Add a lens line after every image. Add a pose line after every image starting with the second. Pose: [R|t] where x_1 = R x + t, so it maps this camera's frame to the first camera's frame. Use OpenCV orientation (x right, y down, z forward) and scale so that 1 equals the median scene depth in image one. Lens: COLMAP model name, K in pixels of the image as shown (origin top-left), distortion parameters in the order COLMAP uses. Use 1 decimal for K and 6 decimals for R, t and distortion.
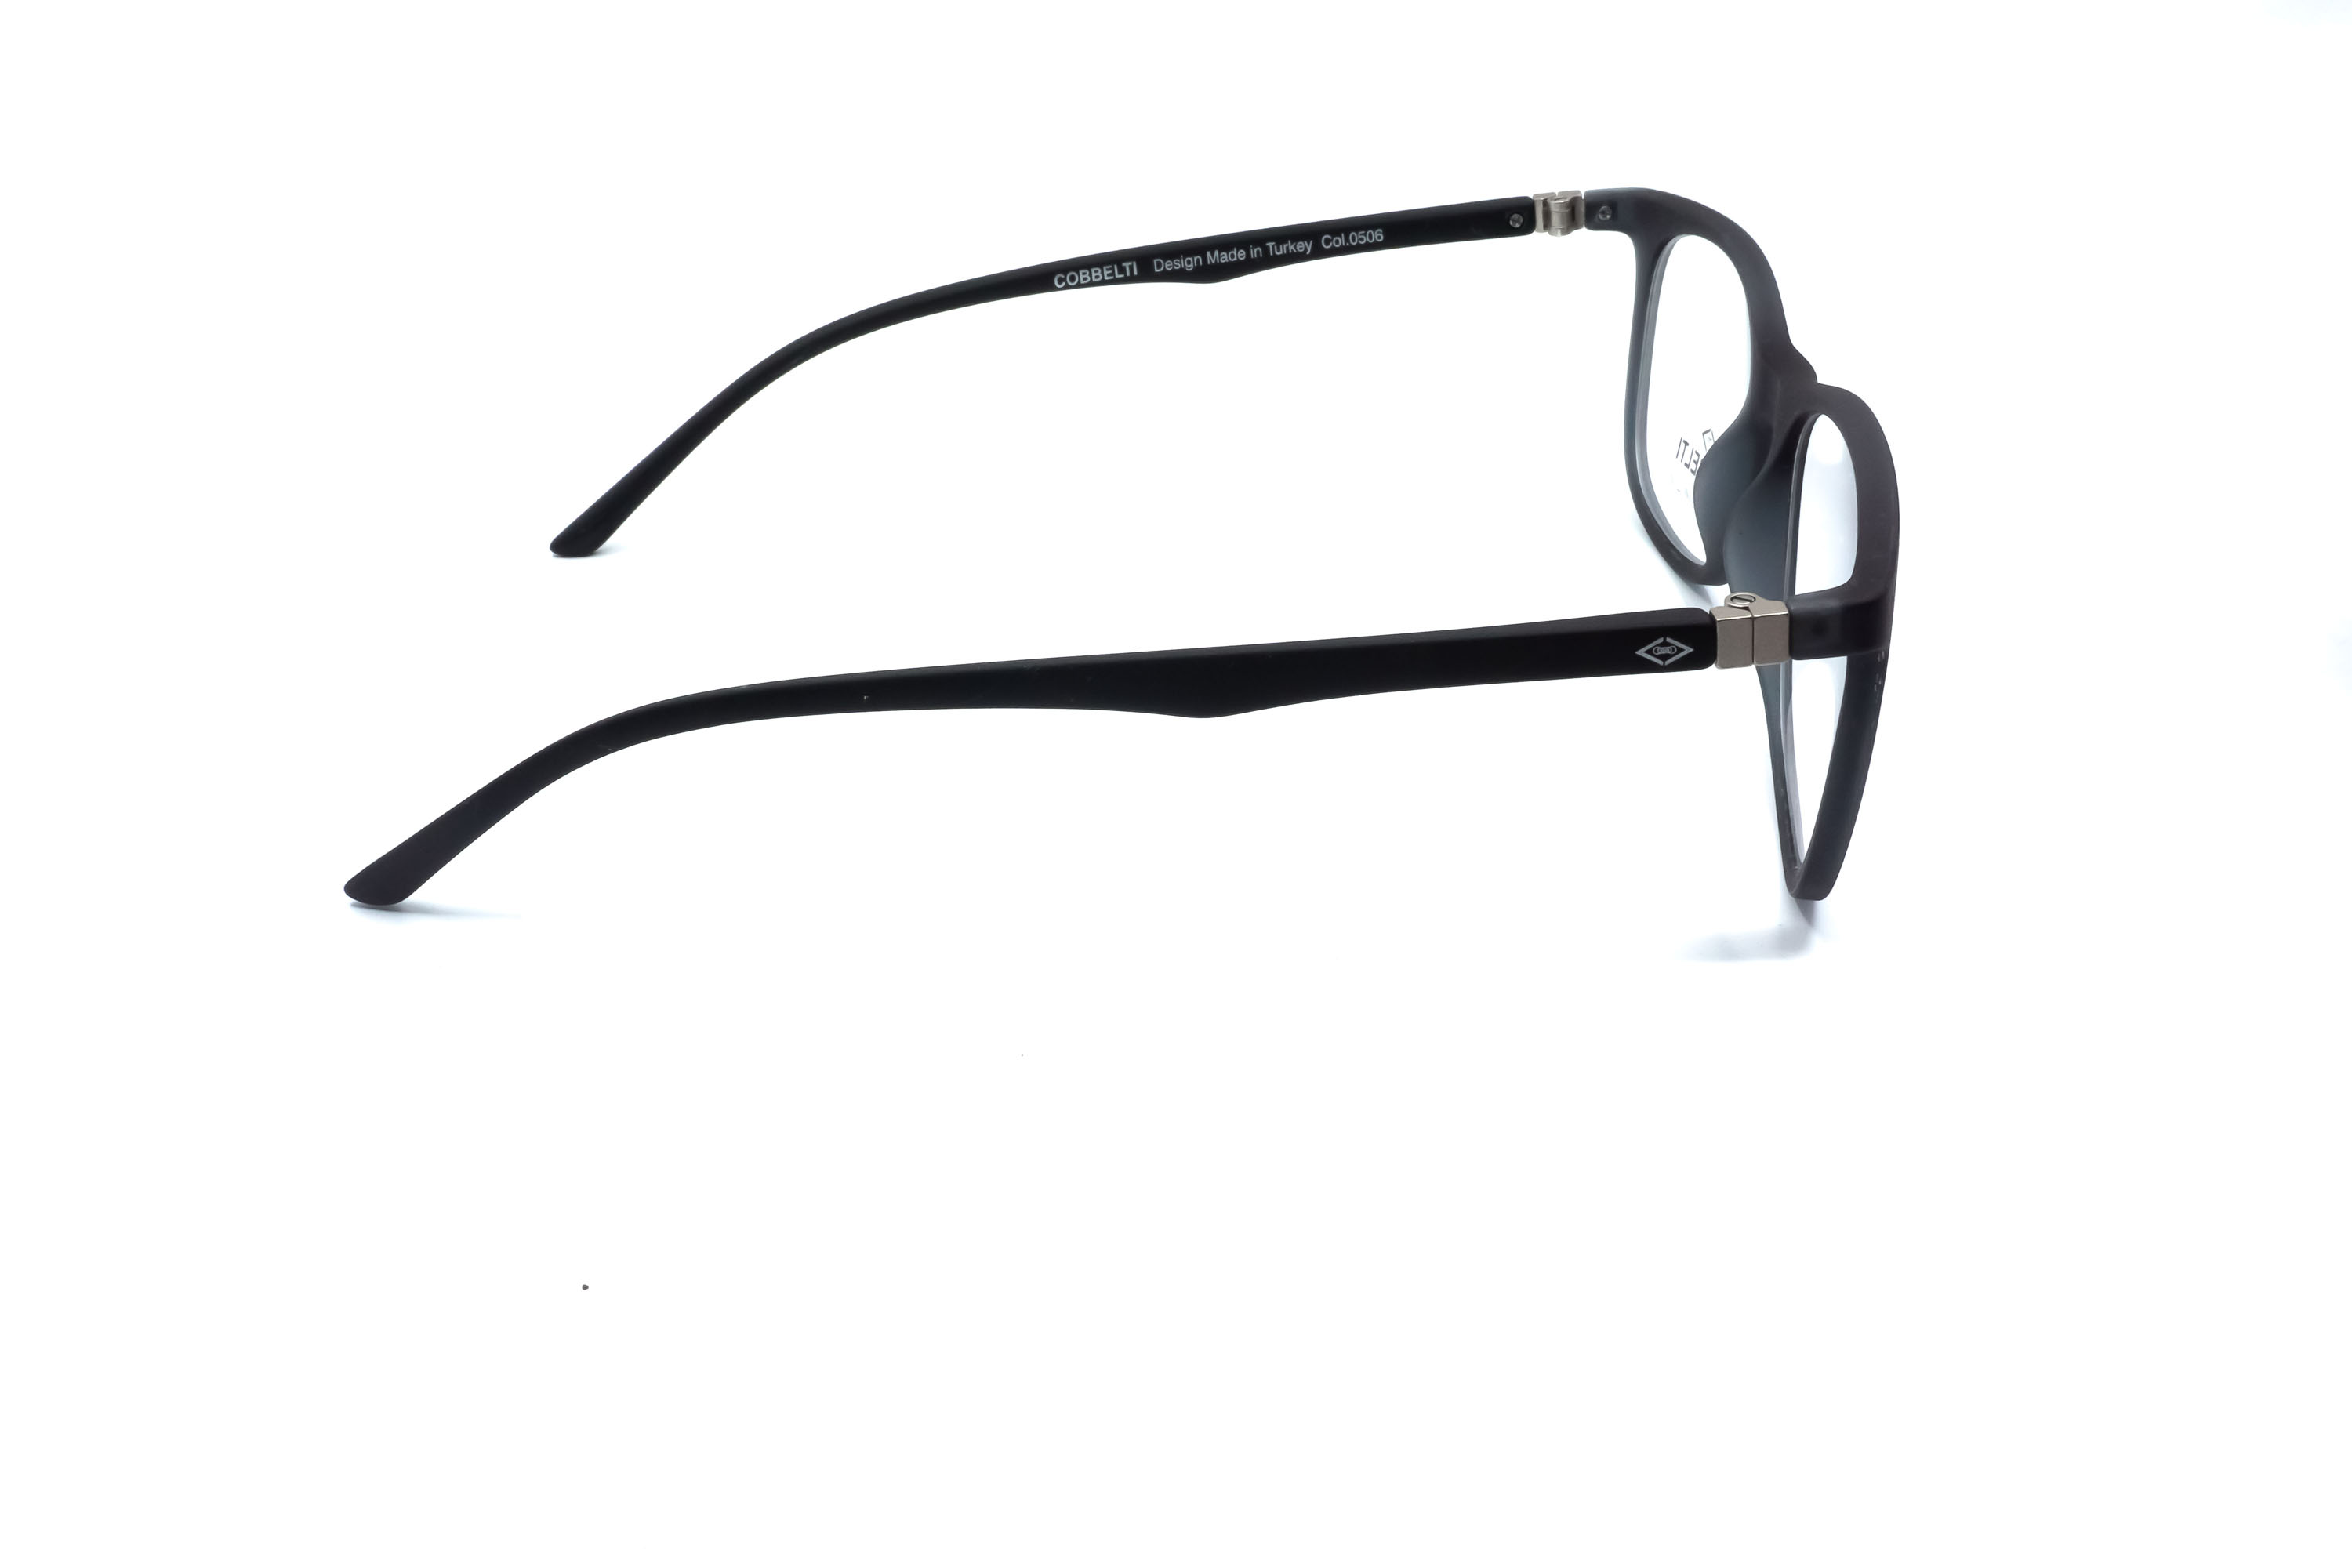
lens RADIAL K [[2561.5, 0, 1181.5], [0, 2561.5, 794.3], [0, 0, 1]] dist [0.020115, 0.000000]
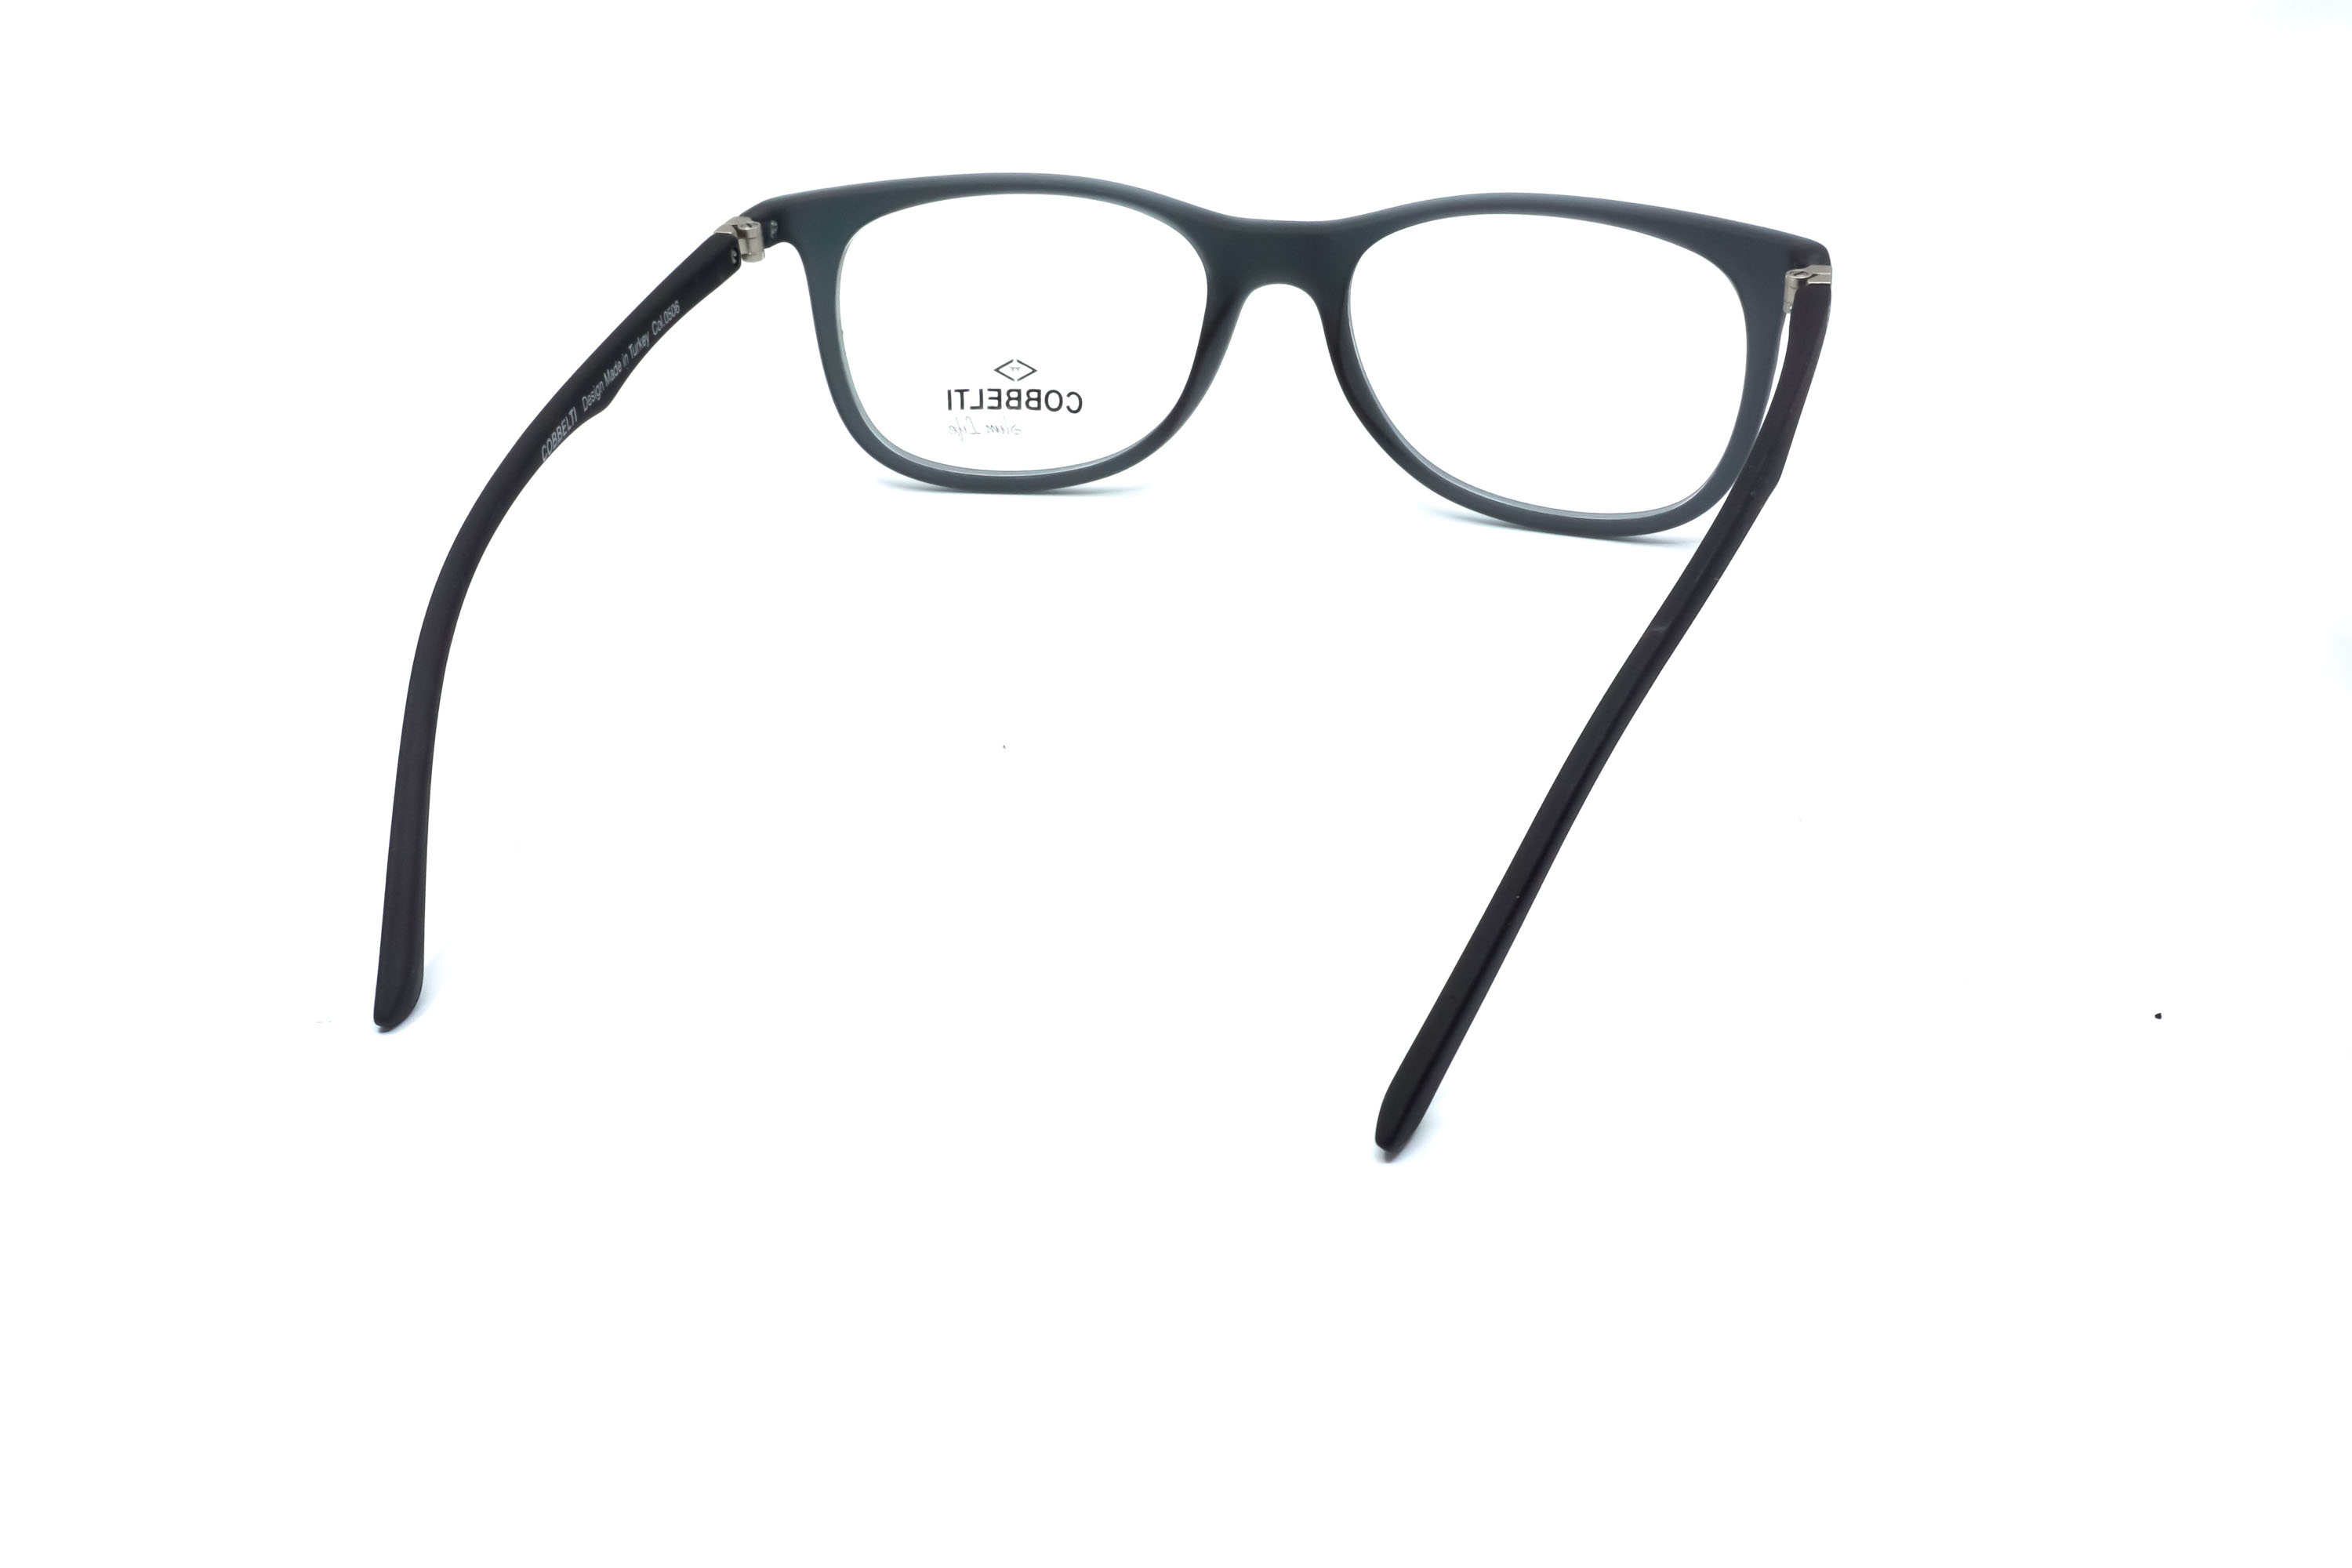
lens RADIAL K [[2561.5, 0, 1172.7], [0, 2561.5, 772.8], [0, 0, 1]] dist [0.020115, 0.000000]
pose [[0.254387, -0.415111, 0.873481, -0.771010], [0.460810, 0.846100, 0.267896, -0.241786], [-0.850259, 0.334360, 0.406525, 0.520066]]
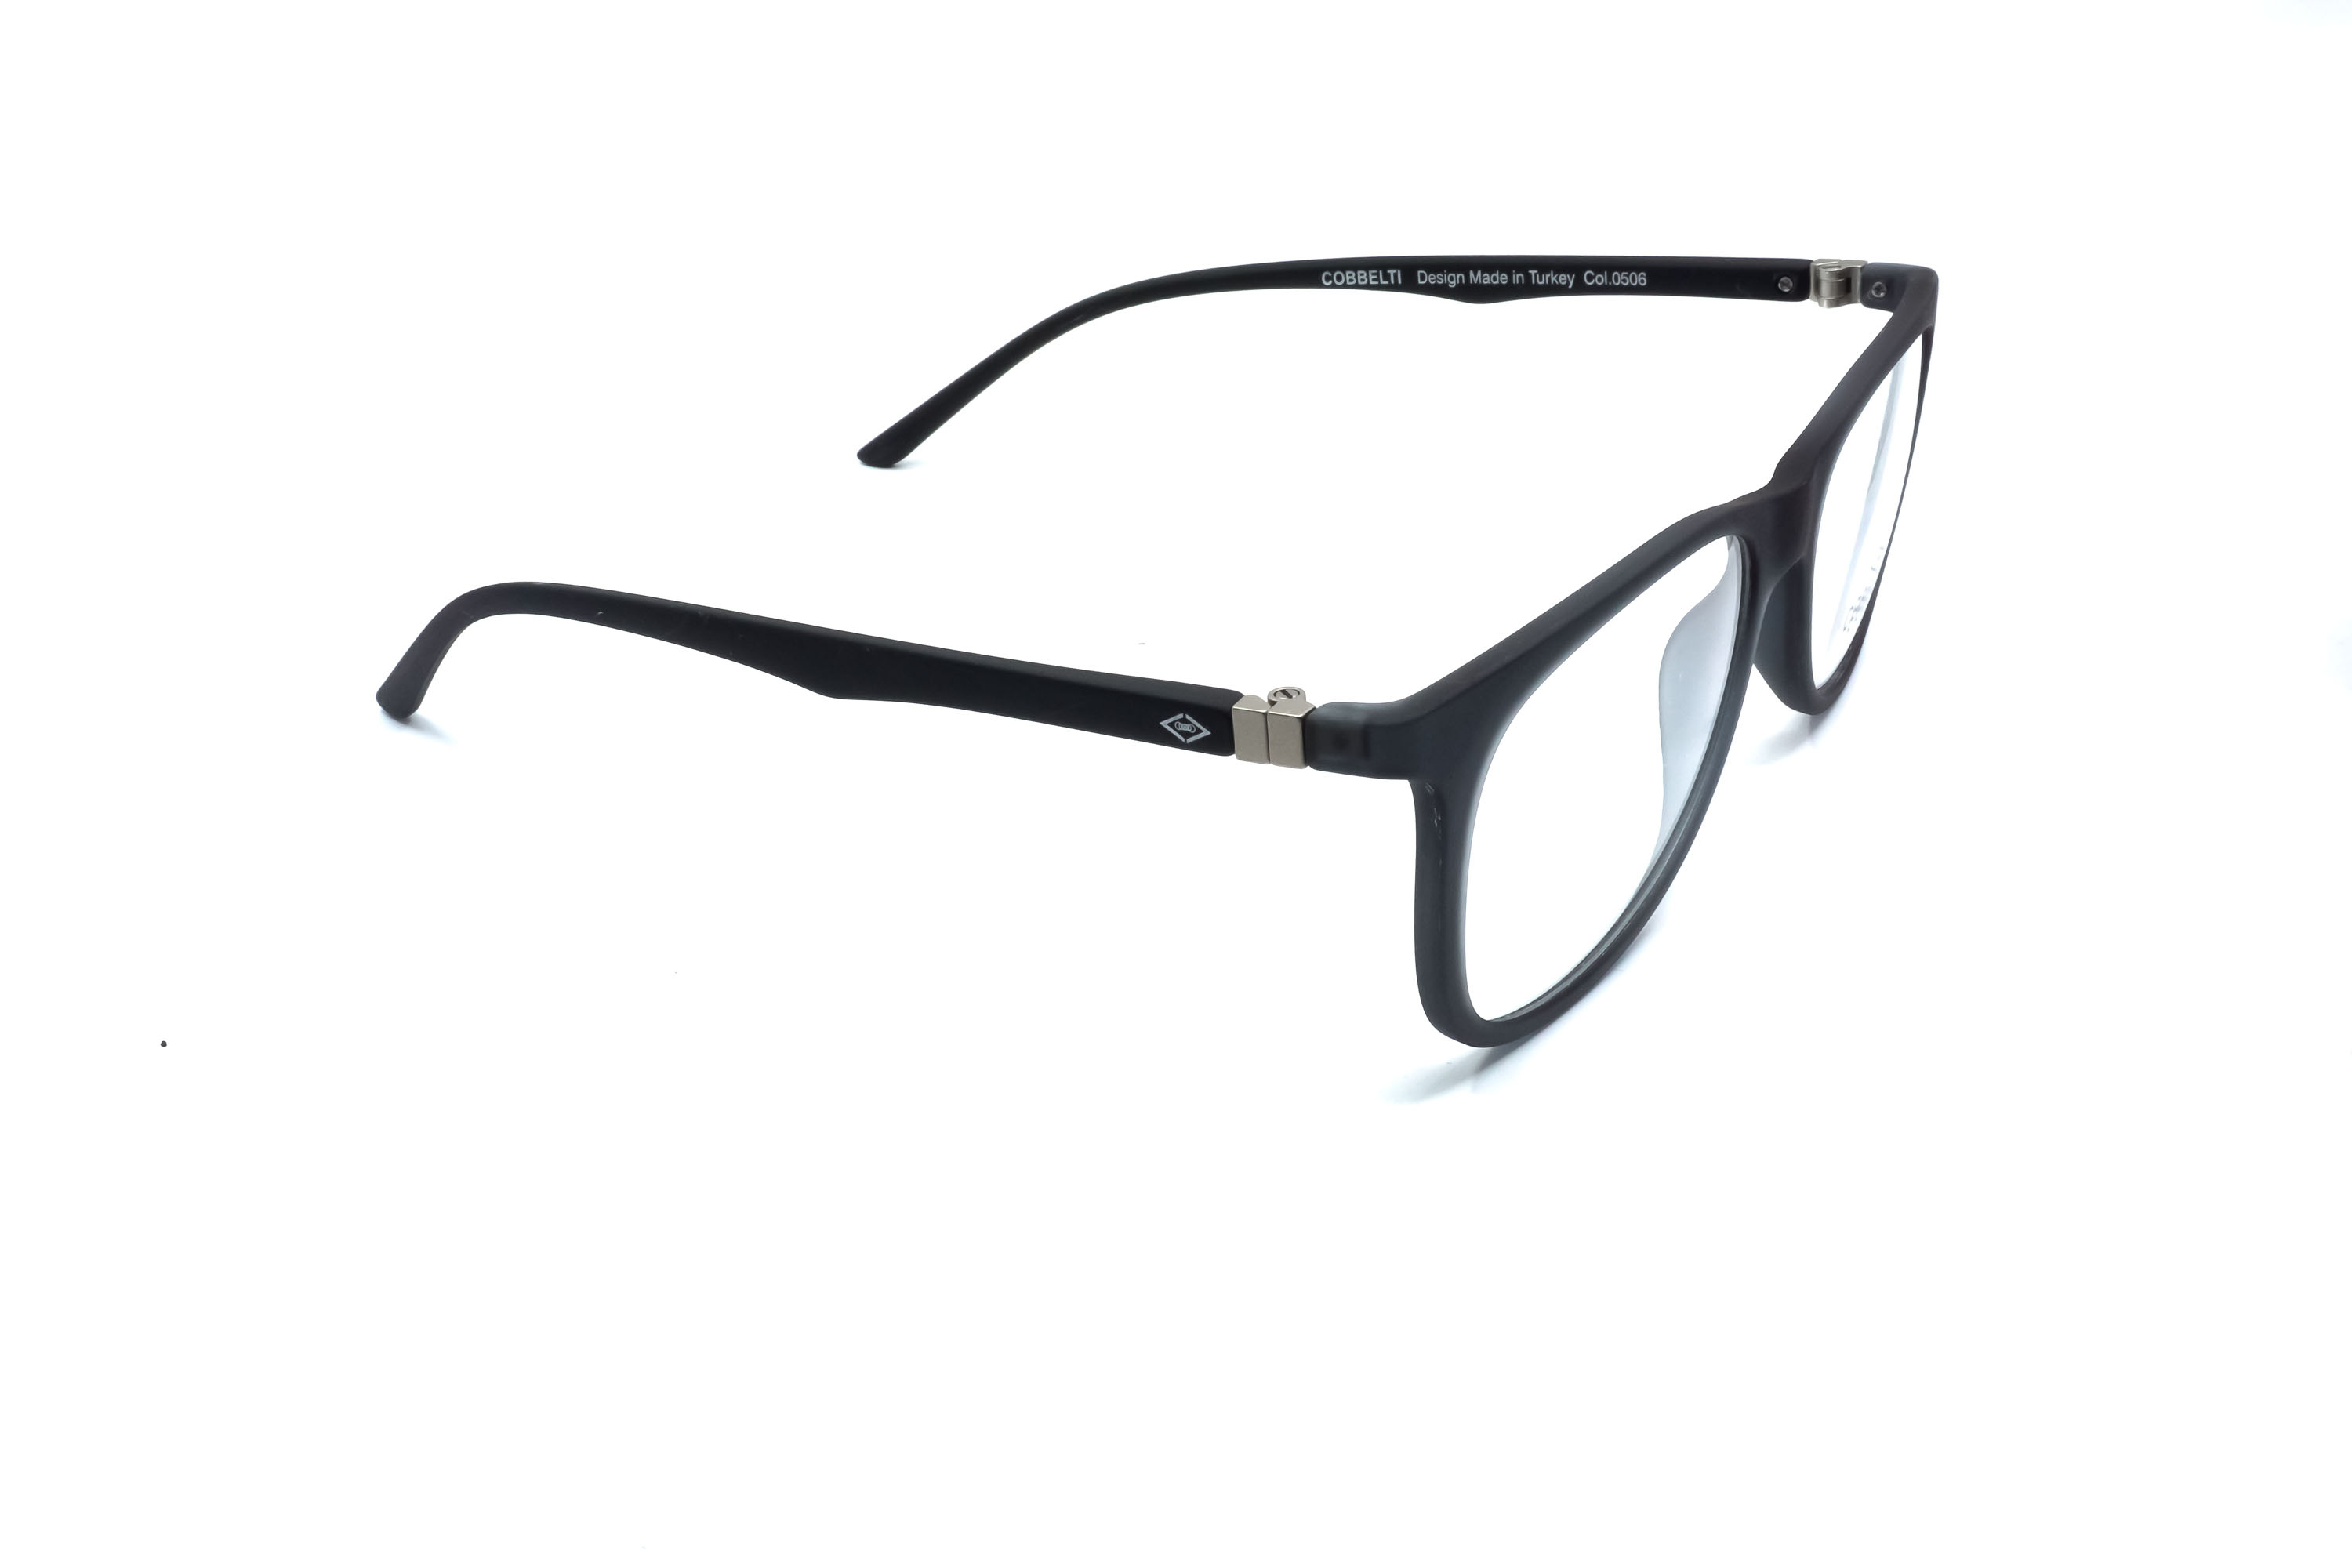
lens RADIAL K [[2561.5, 0, 1173.5], [0, 2561.5, 780.8], [0, 0, 1]] dist [0.020115, 0.000000]
pose [[0.864073, 0.229566, -0.447970, 0.391274], [-0.224781, 0.972261, 0.064671, -0.061914], [0.450390, 0.044814, 0.891706, 0.095649]]
